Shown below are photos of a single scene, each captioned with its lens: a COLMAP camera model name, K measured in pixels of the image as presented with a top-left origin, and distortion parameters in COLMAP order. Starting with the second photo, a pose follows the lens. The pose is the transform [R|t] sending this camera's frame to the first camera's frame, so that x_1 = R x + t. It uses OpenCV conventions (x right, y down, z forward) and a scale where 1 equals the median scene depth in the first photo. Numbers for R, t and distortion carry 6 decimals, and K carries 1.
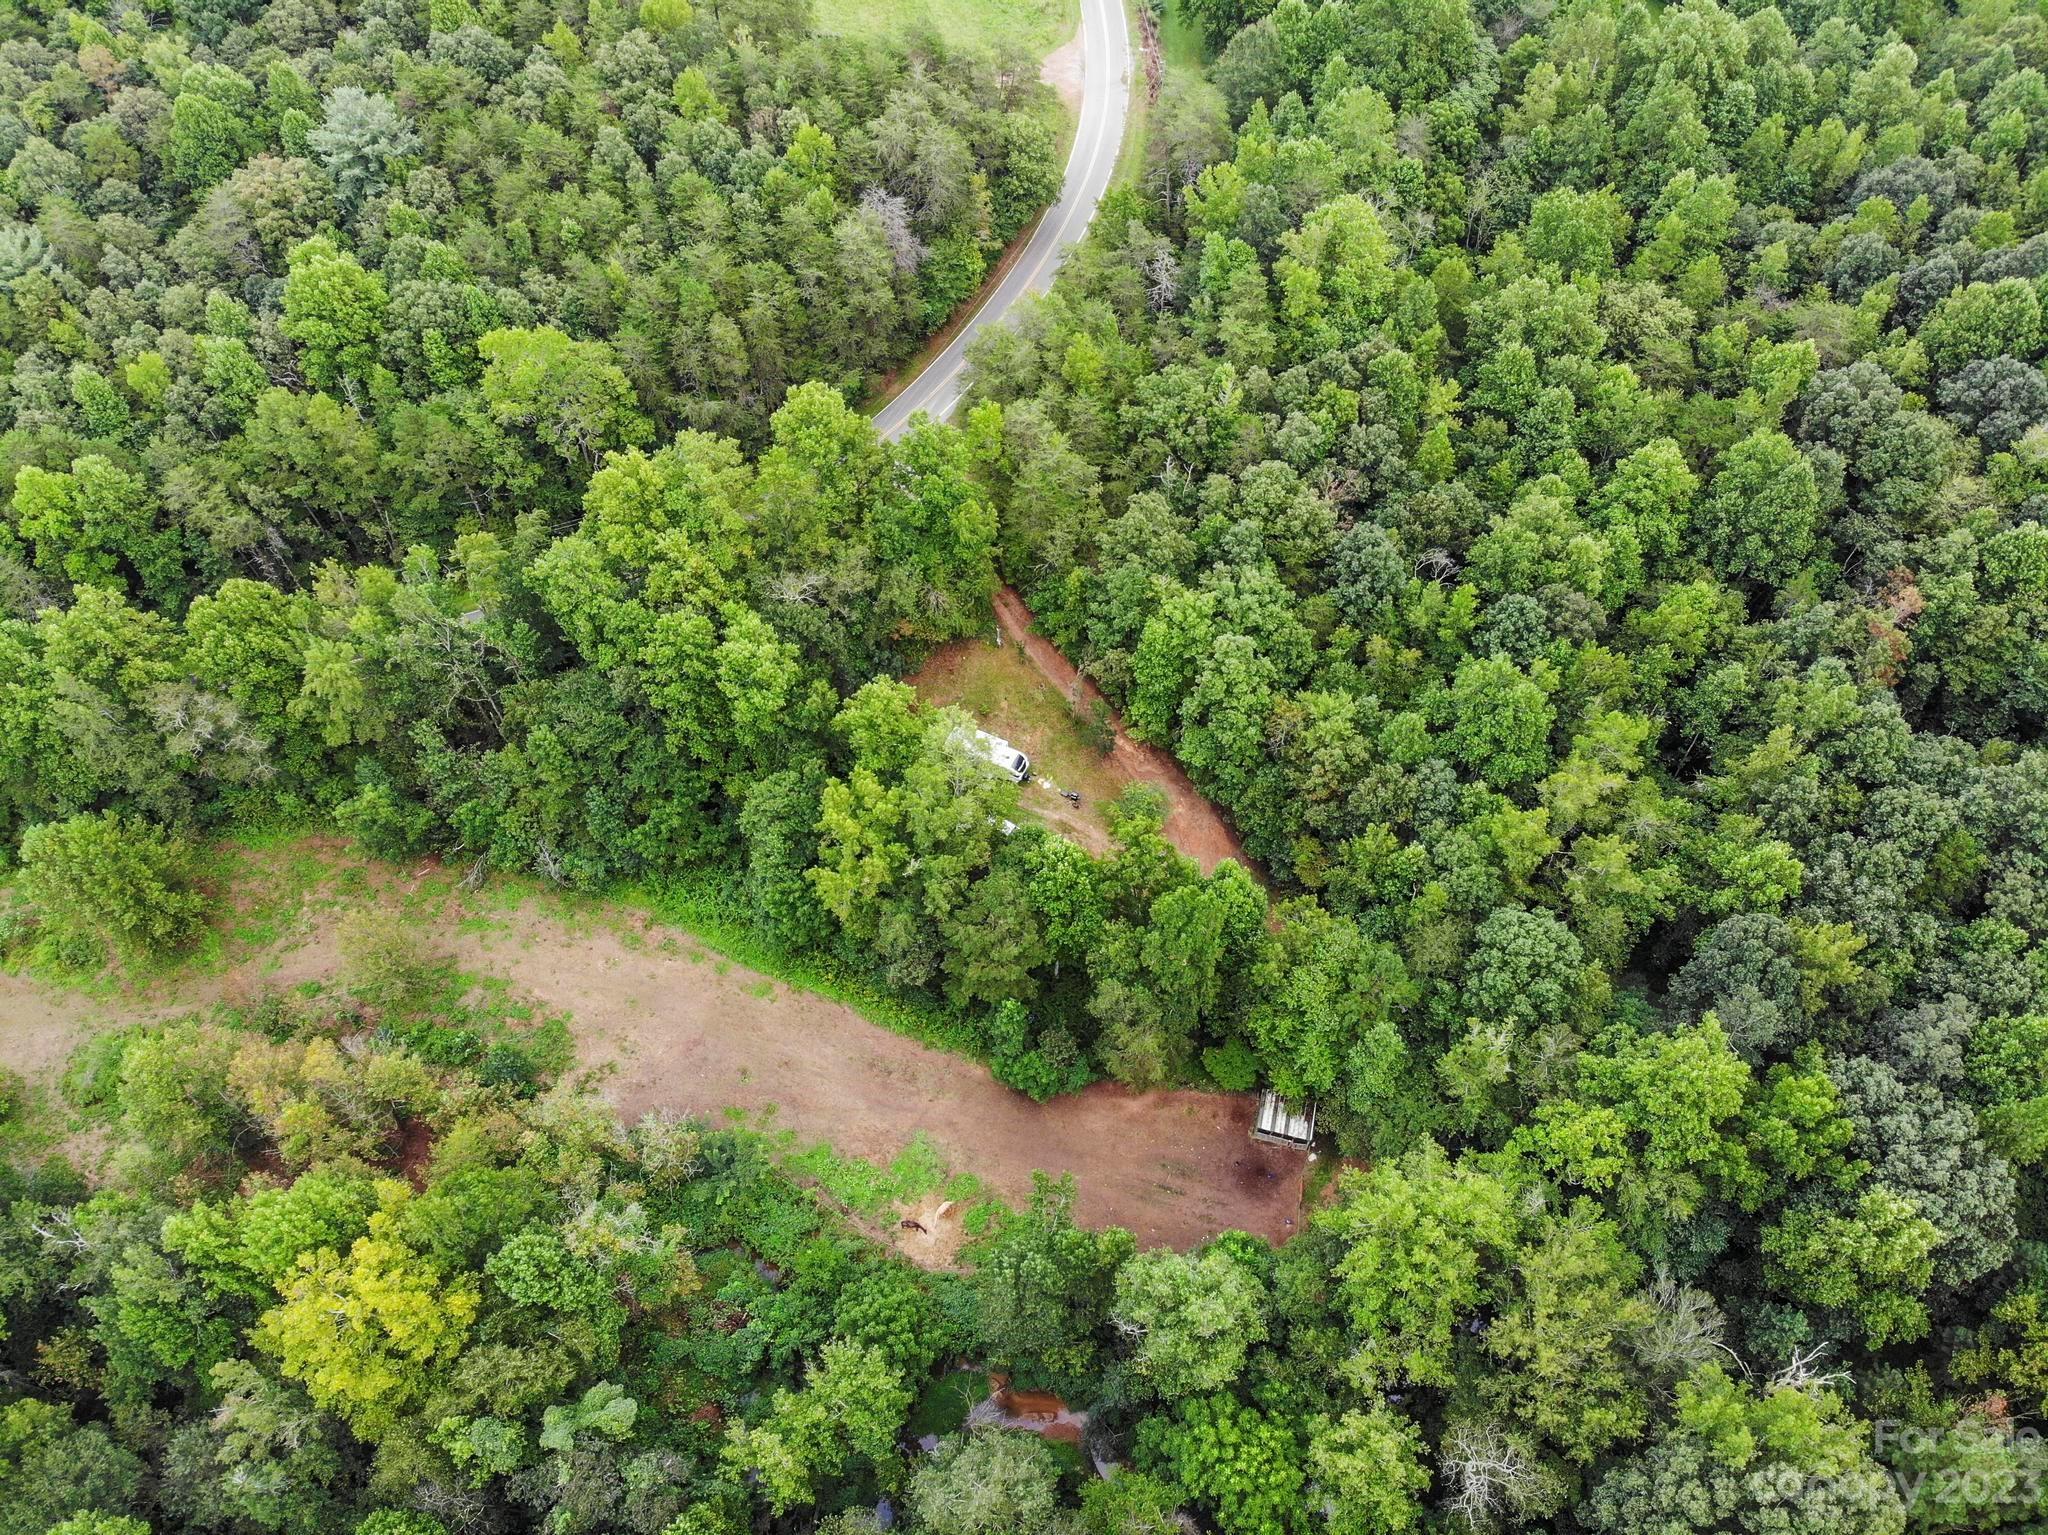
lens RADIAL K [[1460.7, 0, 1058.9], [0, 1460.7, 731.2], [0, 0, 1]] dist [0.046377, -0.137477]
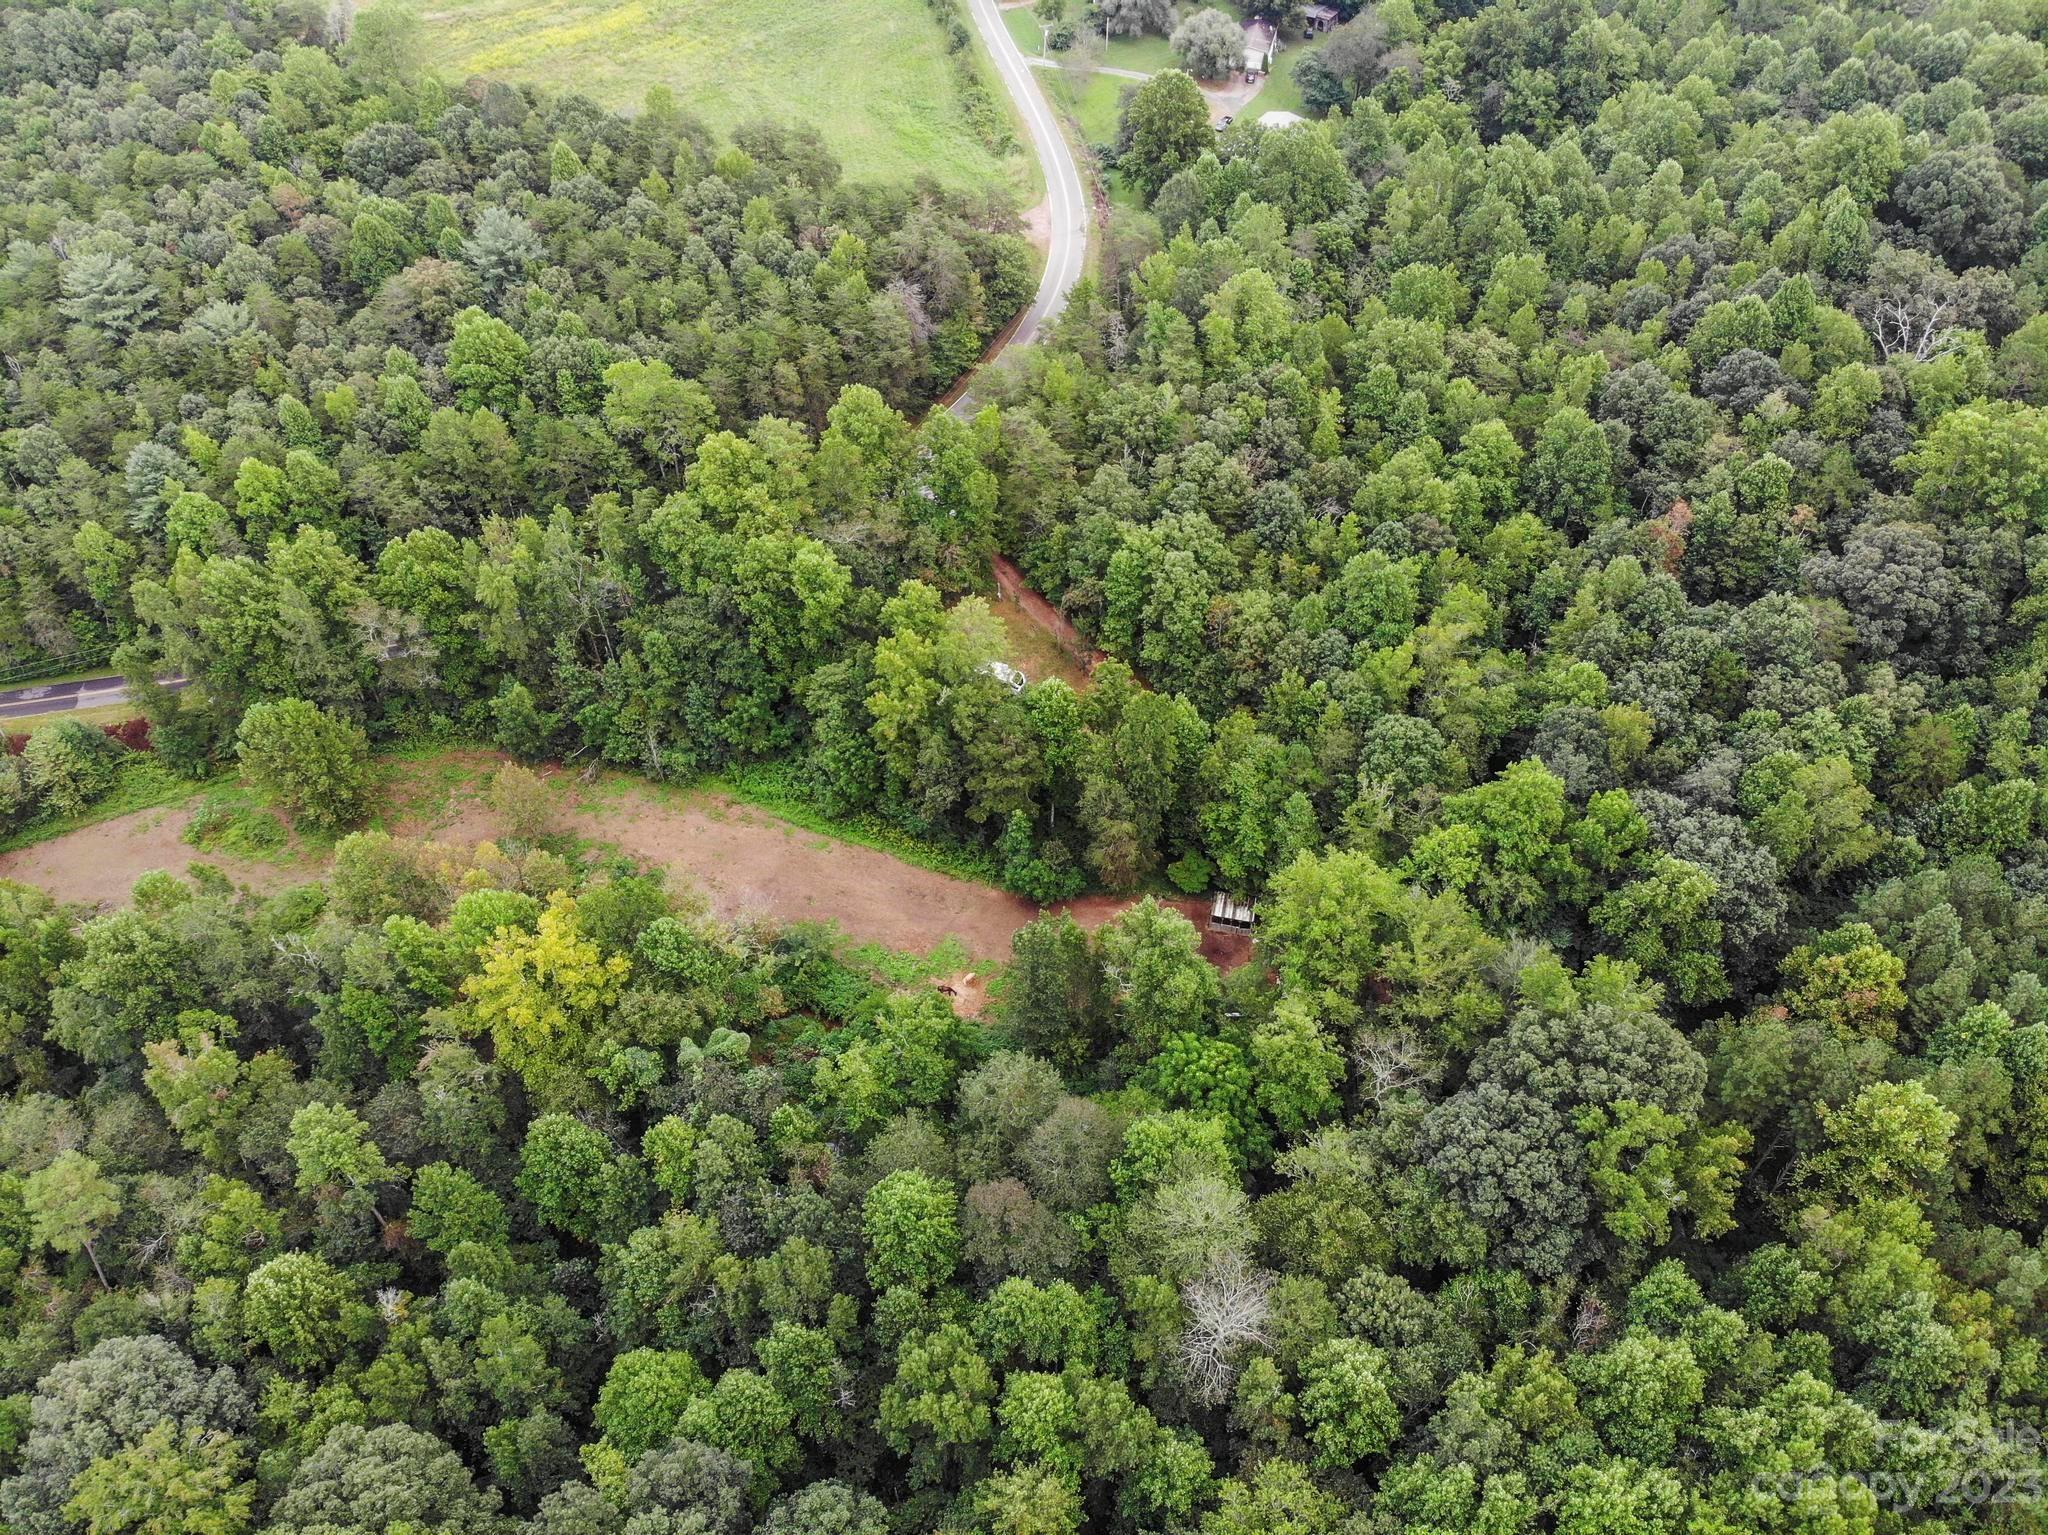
lens RADIAL K [[1436.8, 0, 1055.1], [0, 1436.8, 775.1], [0, 0, 1]] dist [0.094749, -0.223076]
pose [[0.999498, -0.024896, 0.019582, -0.022455], [0.027737, 0.986476, -0.161541, 0.328715], [-0.015295, 0.162003, 0.986672, -0.251759]]
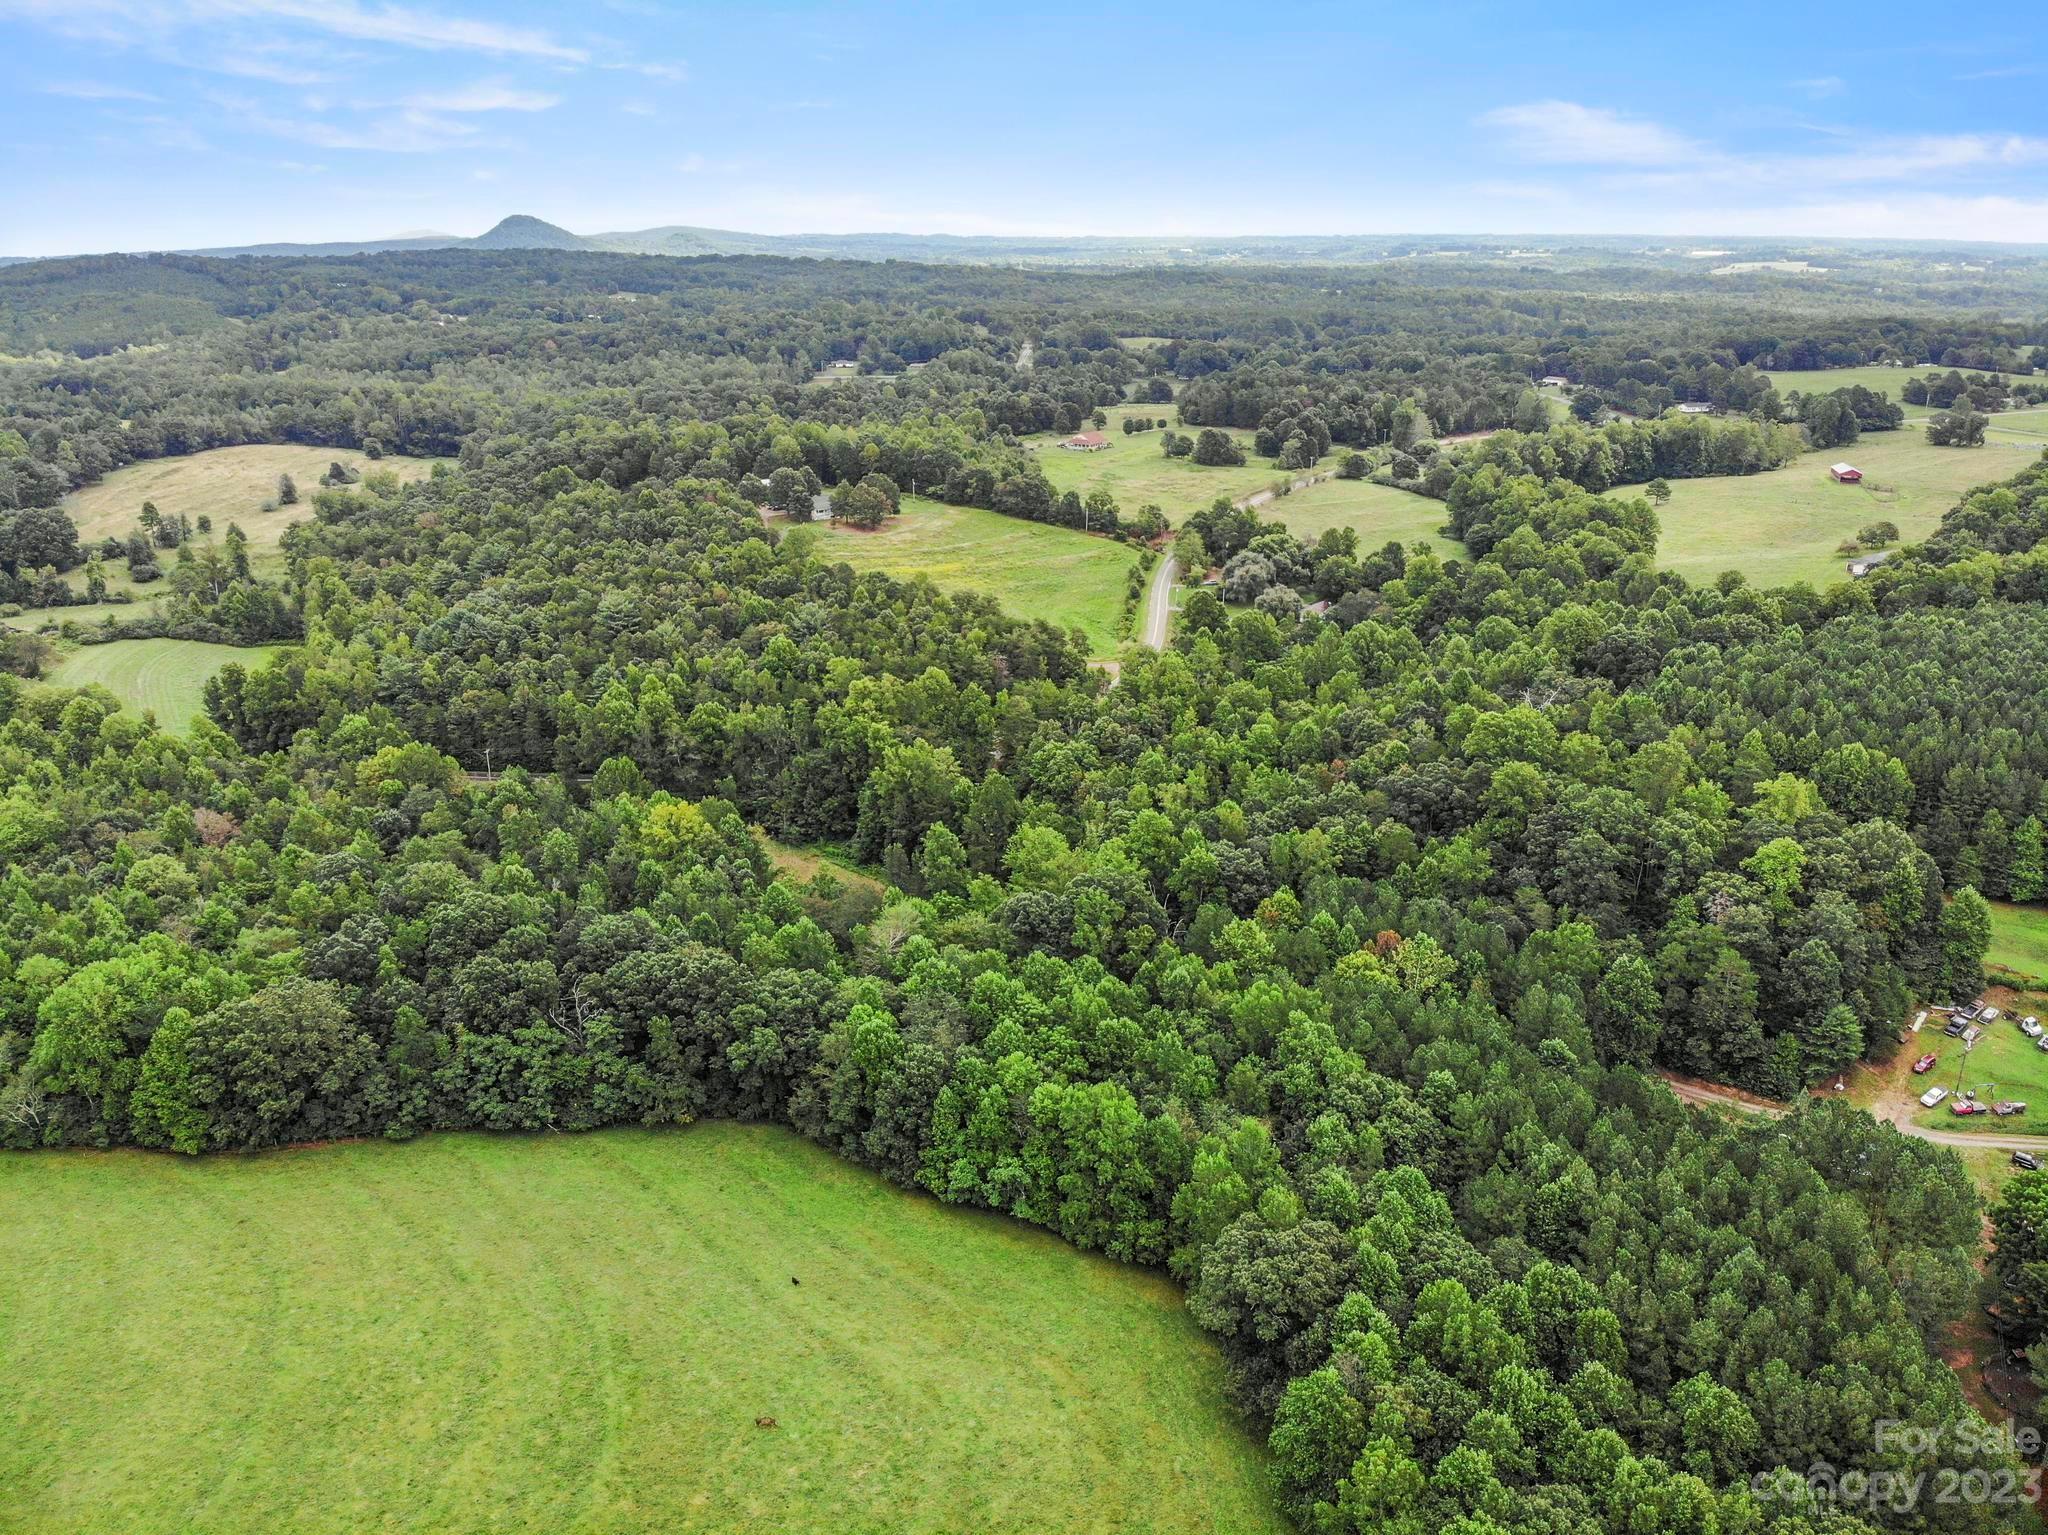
lens RADIAL K [[1491.0, 0, 1024.0], [0, 1491.0, 767.5], [0, 0, 1]] dist [0.084652, -0.210015]
pose [[0.949932, 0.092207, -0.298540, 0.774771], [-0.251074, 0.793985, -0.553670, 1.312197], [0.185984, 0.600905, 0.777382, -0.923282]]
